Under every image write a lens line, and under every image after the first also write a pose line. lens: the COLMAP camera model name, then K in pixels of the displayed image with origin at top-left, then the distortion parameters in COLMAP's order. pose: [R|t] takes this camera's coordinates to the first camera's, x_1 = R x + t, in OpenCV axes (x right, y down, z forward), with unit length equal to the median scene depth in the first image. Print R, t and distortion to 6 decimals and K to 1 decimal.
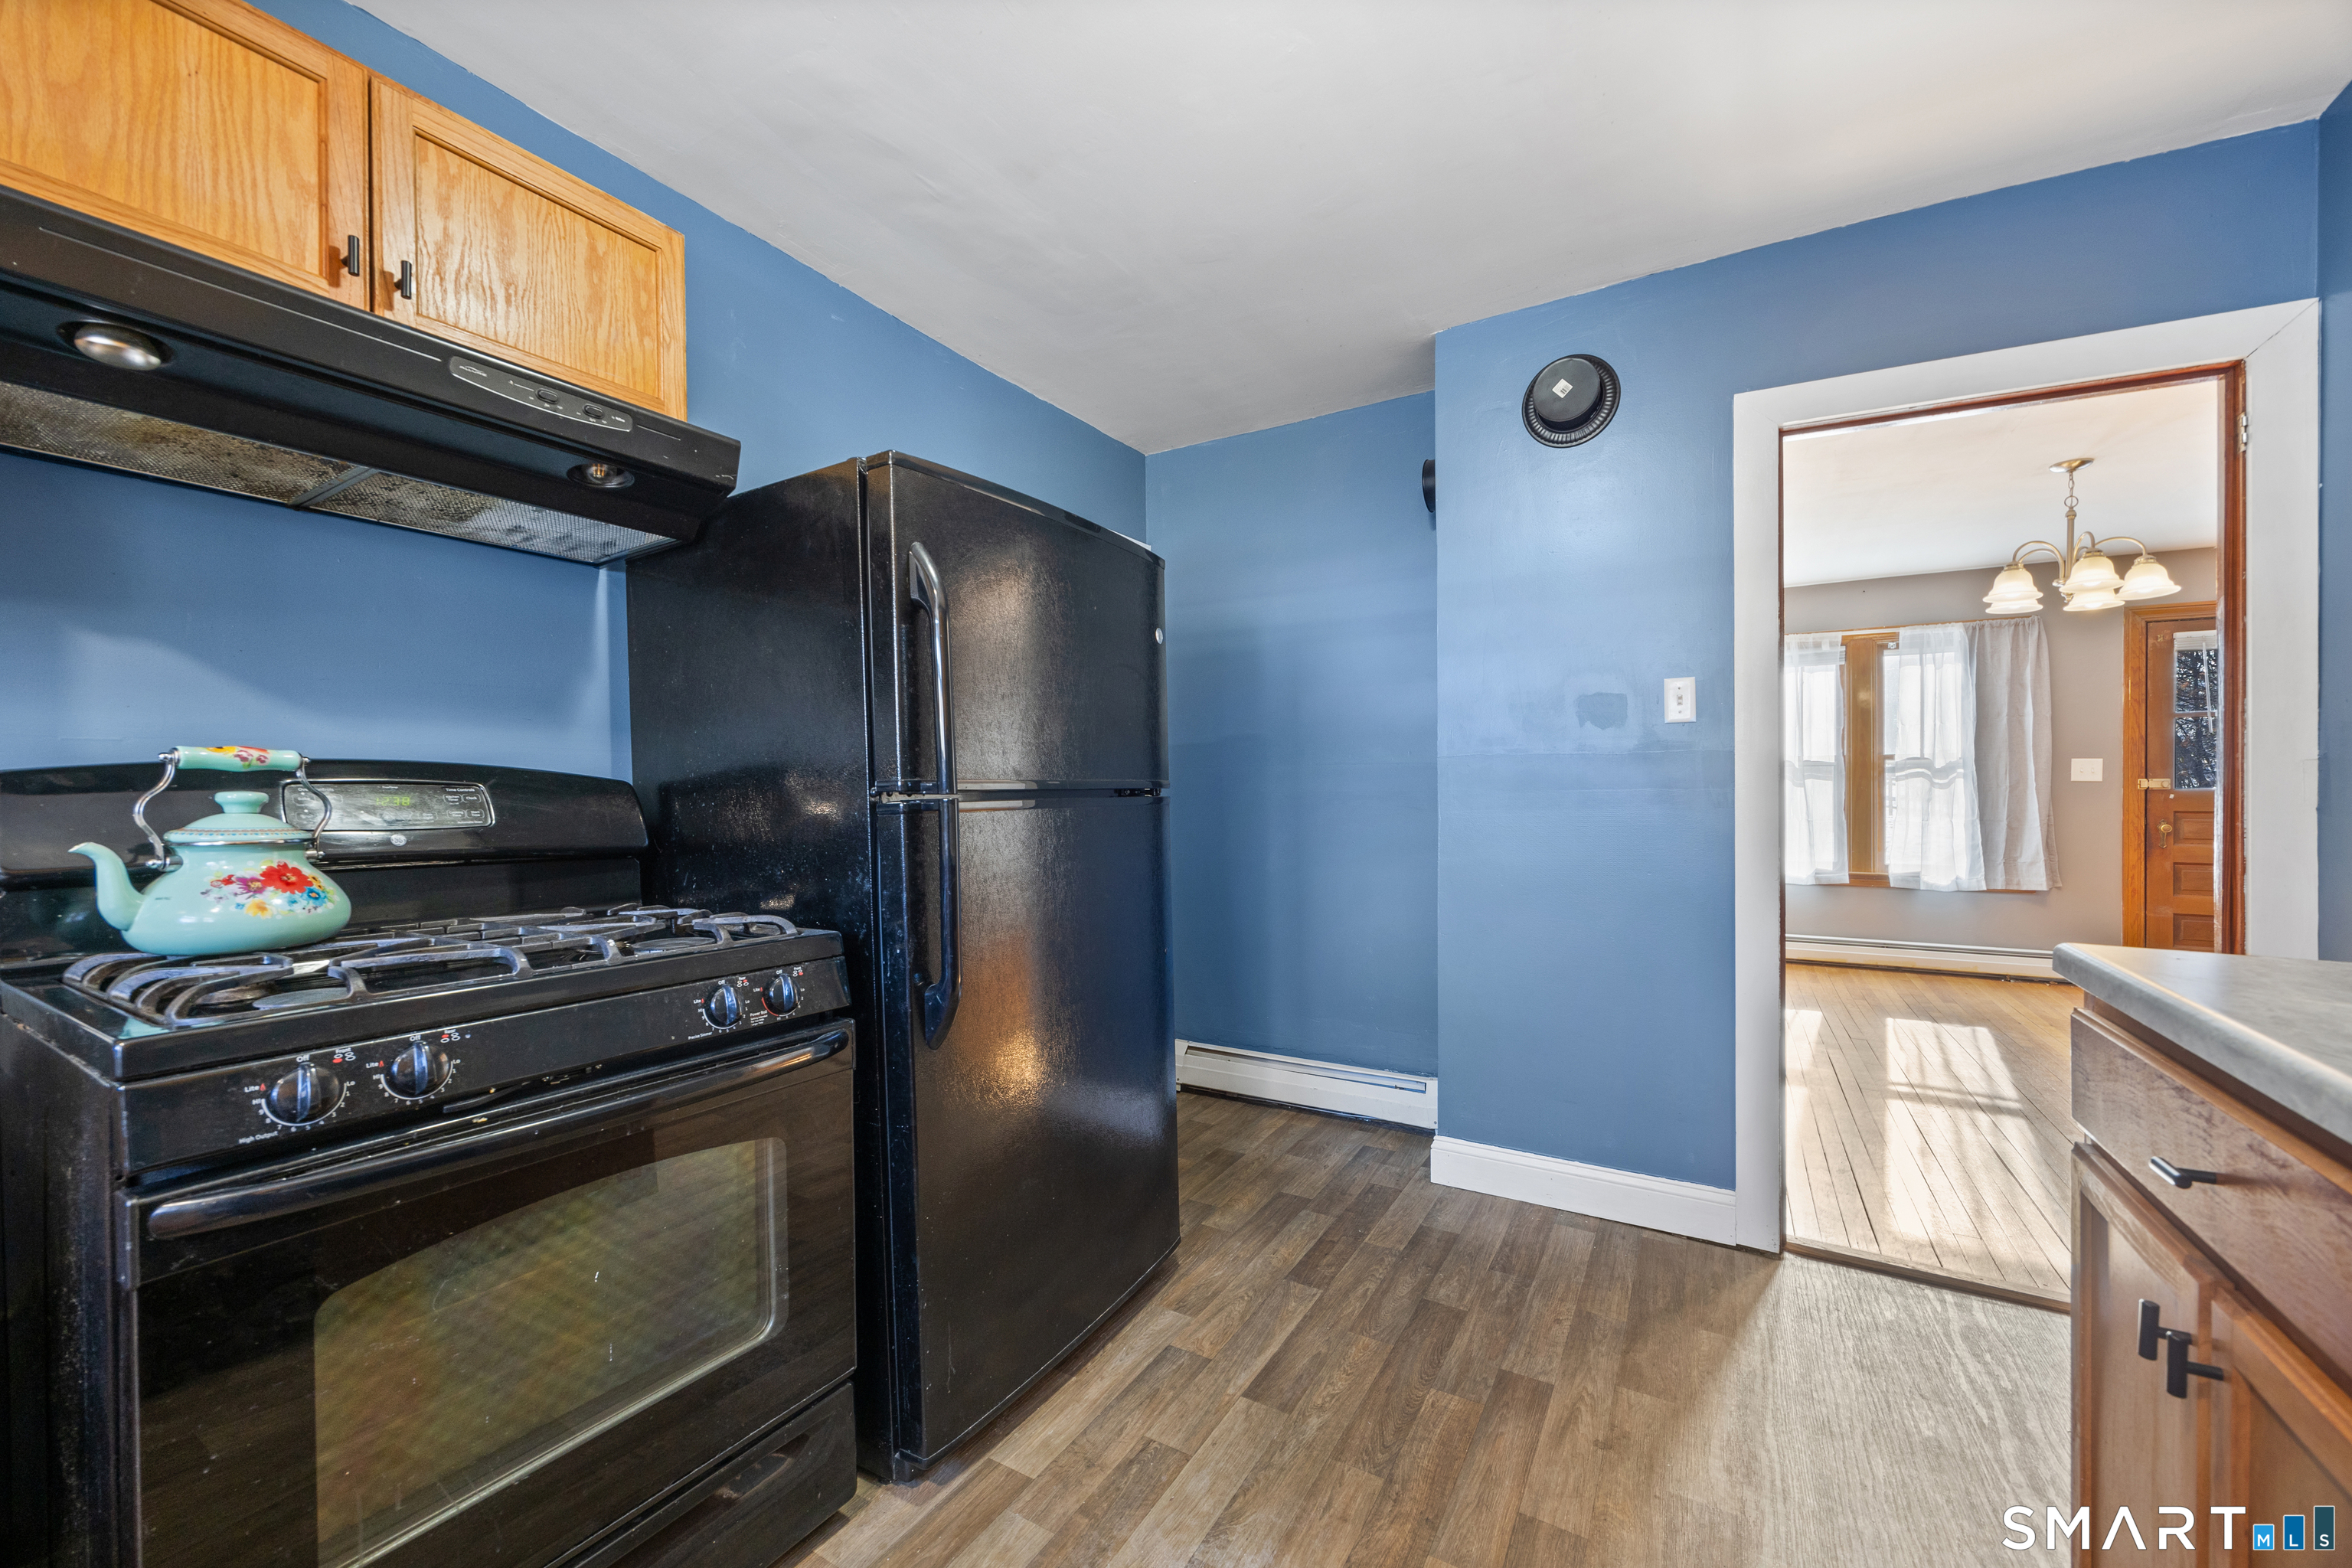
lens RADIAL K [[921.9, 0, 1165.8], [0, 921.9, 798.4], [0, 0, 1]] dist [-0.000708, -0.000345]
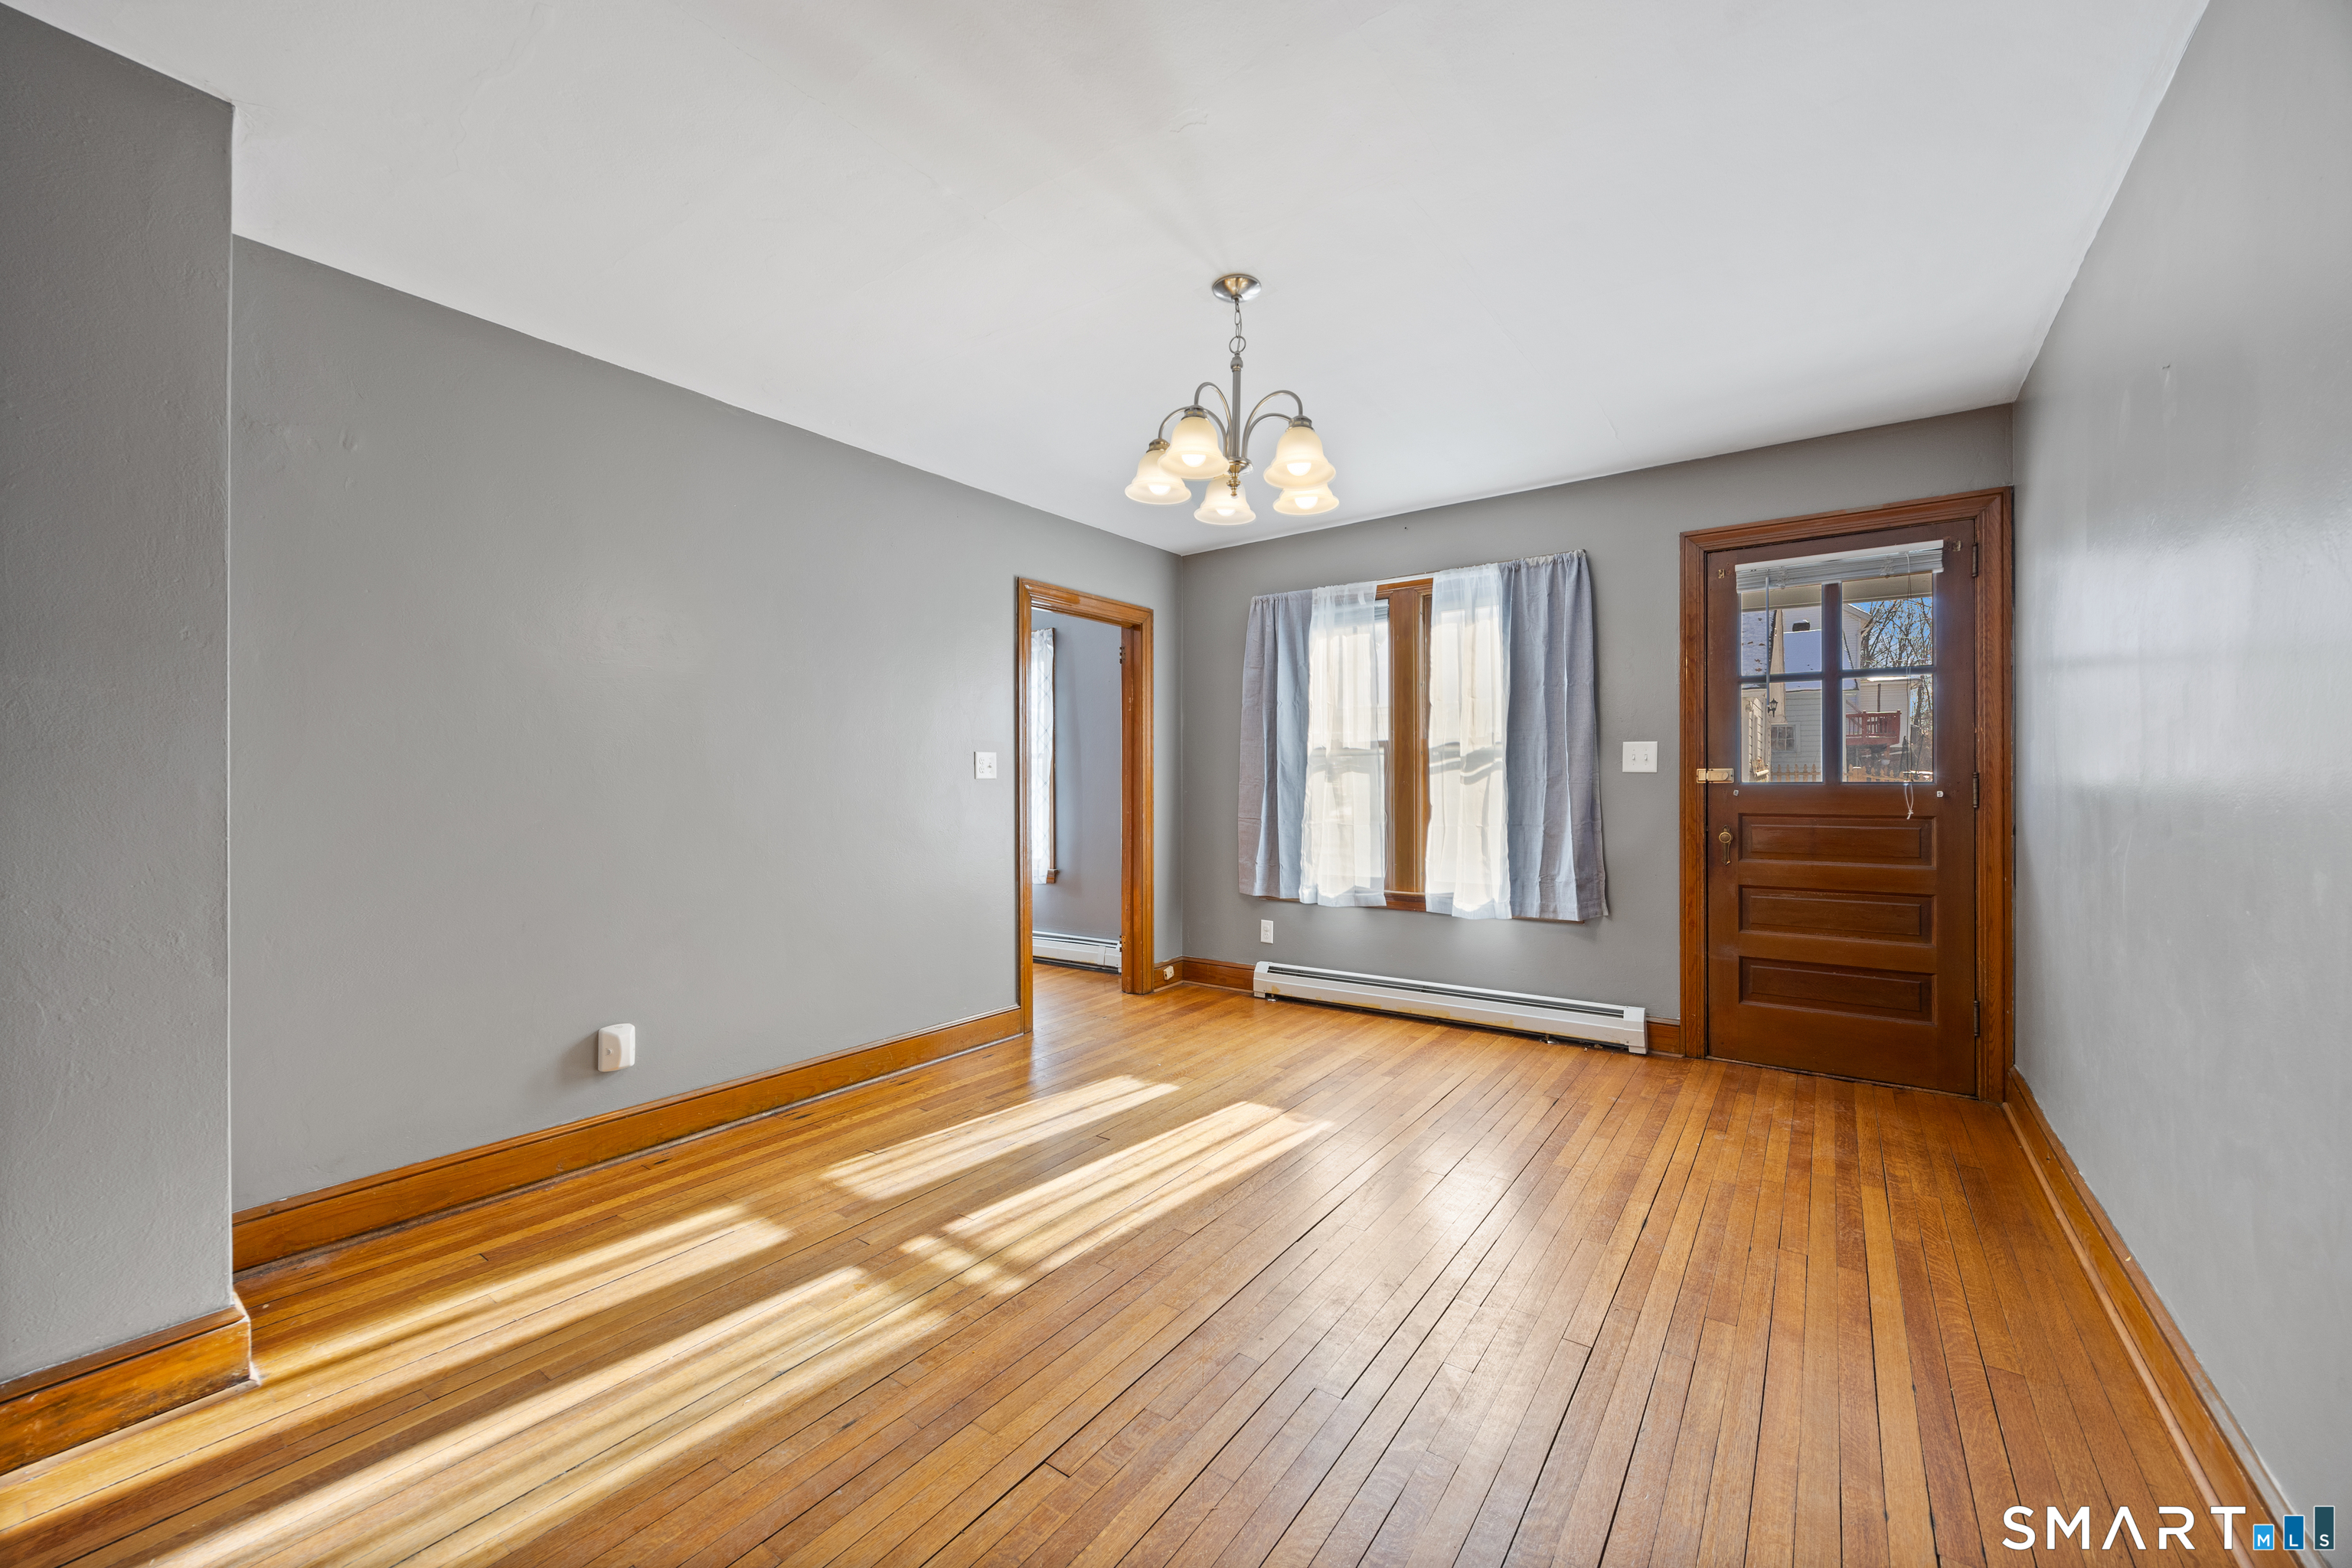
lens RADIAL K [[921.9, 0, 1171.9], [0, 921.9, 789.4], [0, 0, 1]] dist [-0.000708, -0.000345]
pose [[0.997377, -0.003765, -0.072284, 0.645642], [0.003524, 0.999988, -0.003449, -0.003787], [0.072296, 0.003185, 0.997378, 0.226238]]
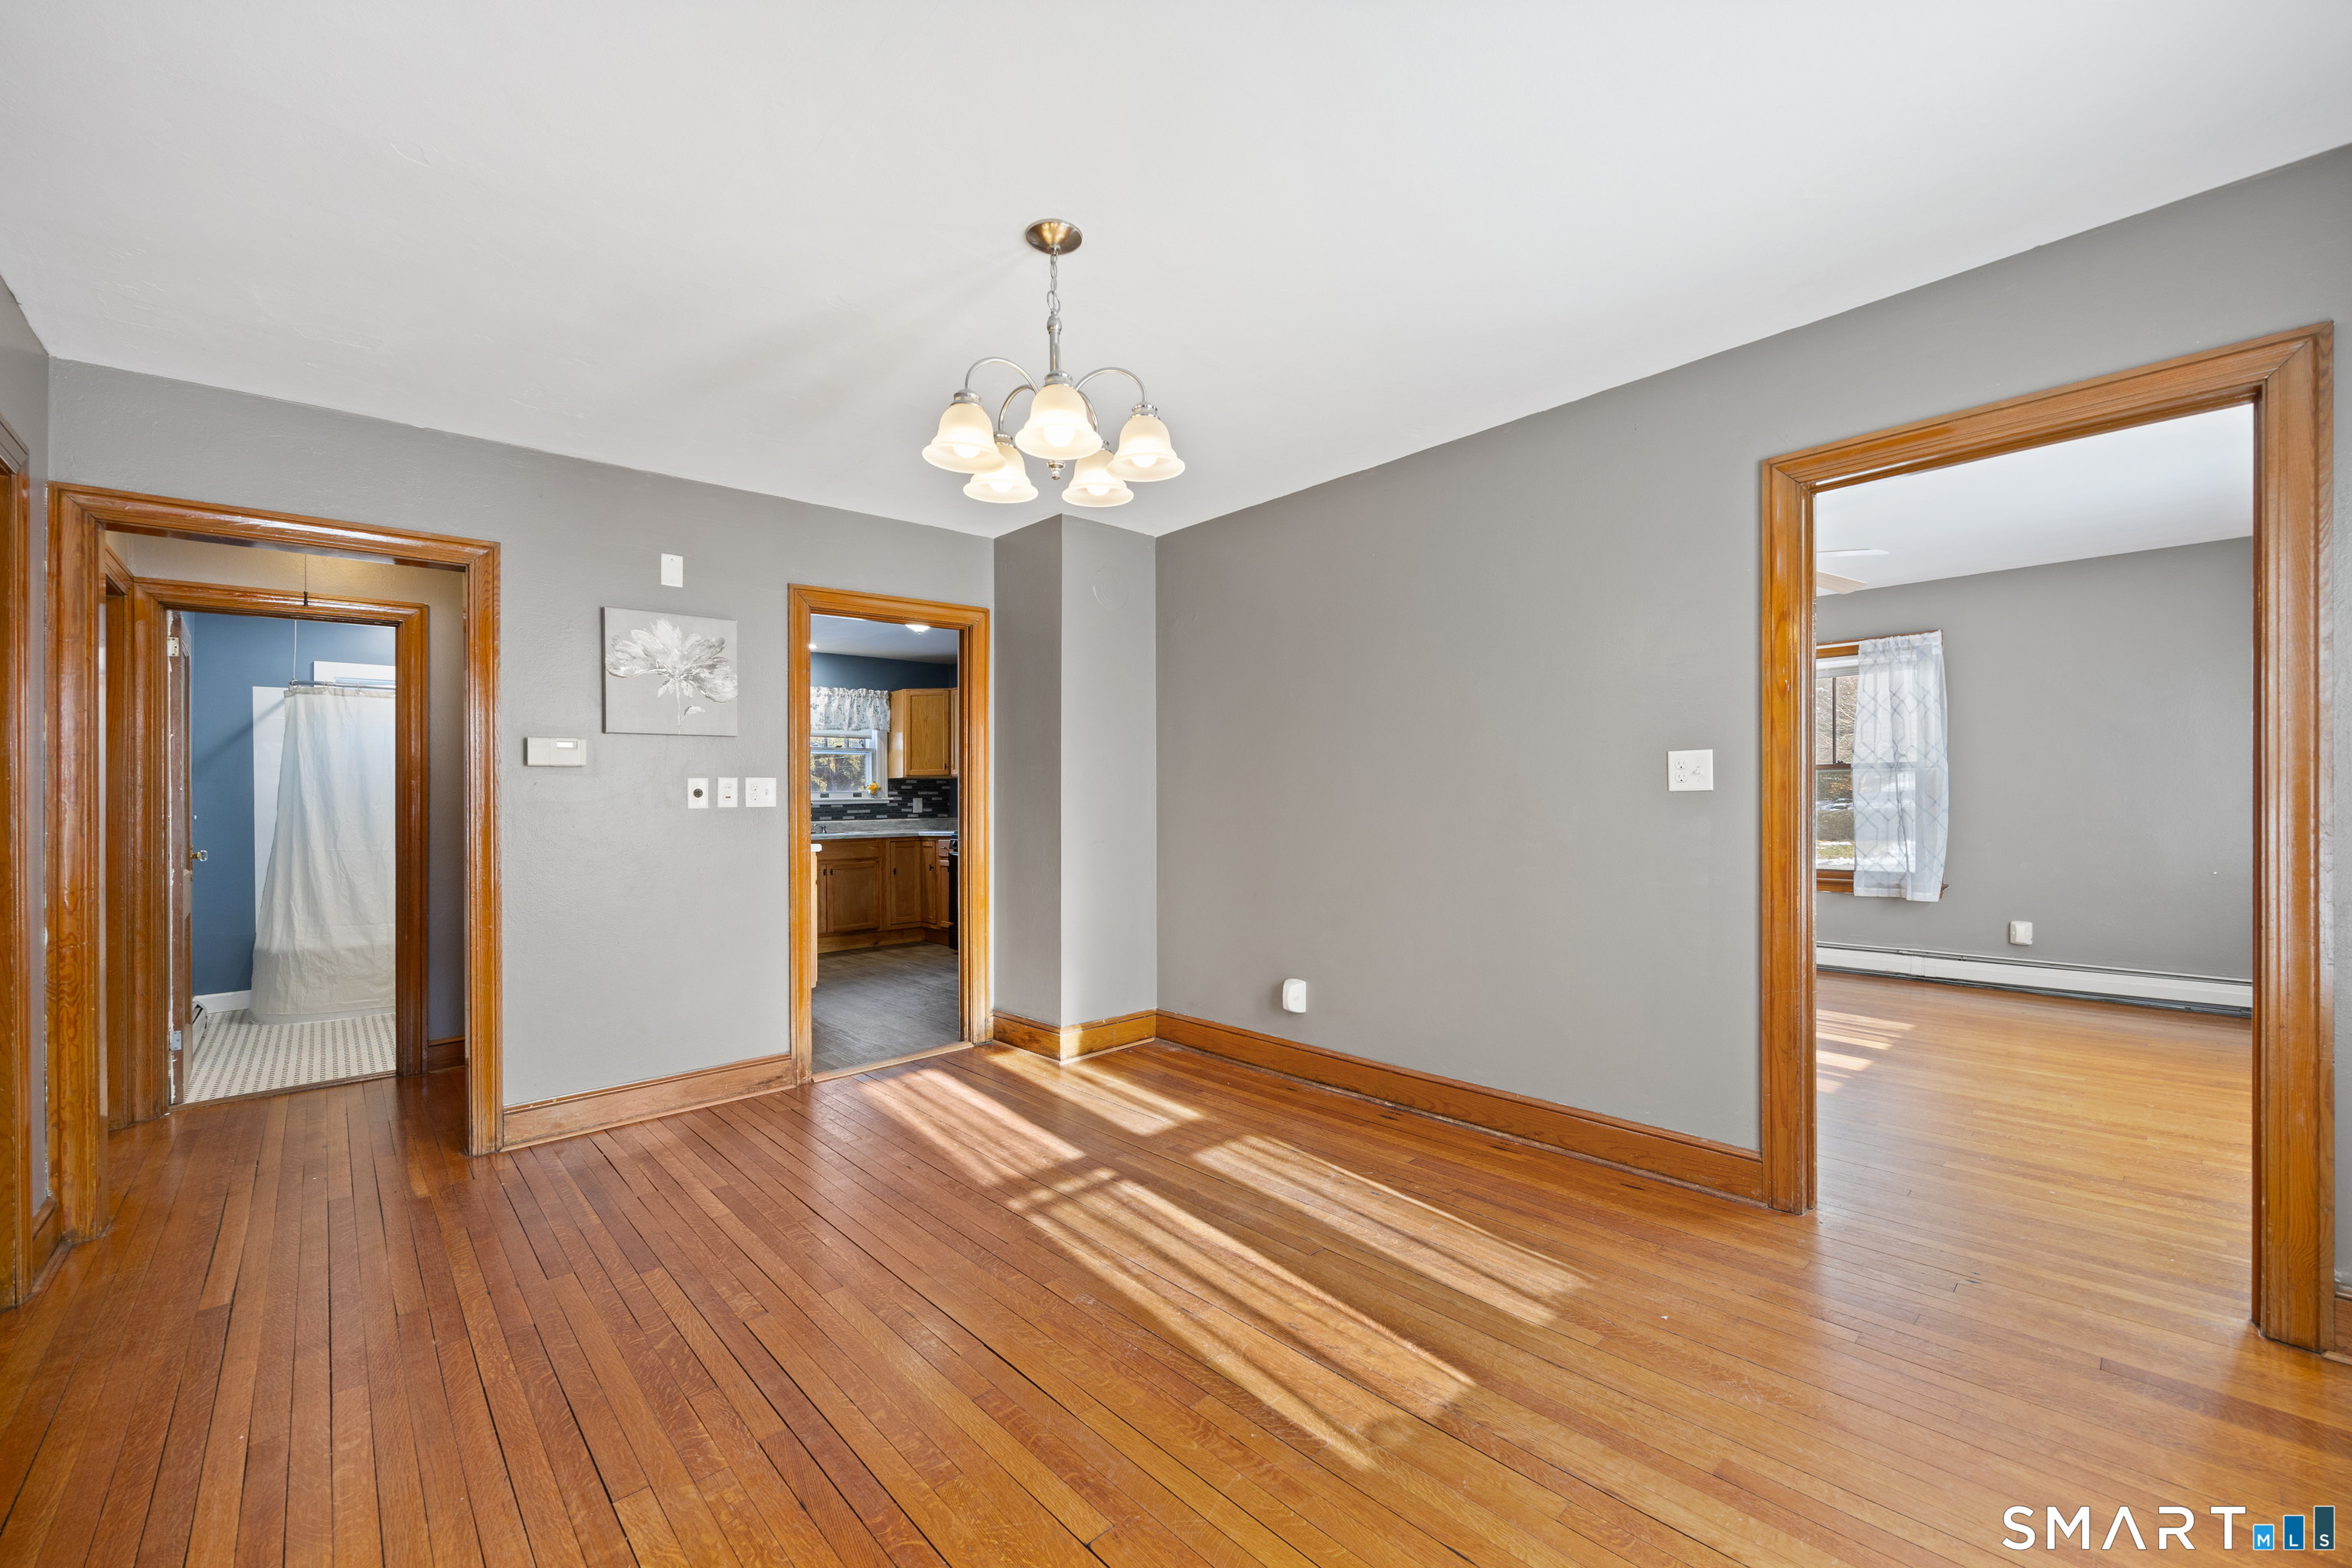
lens RADIAL K [[921.9, 0, 1170.0], [0, 921.9, 789.4], [0, 0, 1]] dist [-0.000708, -0.000345]
pose [[-0.268719, -0.003182, -0.963213, 0.996686], [0.009942, 0.999932, -0.006077, -0.015920], [0.963167, -0.011209, -0.268669, 0.810104]]
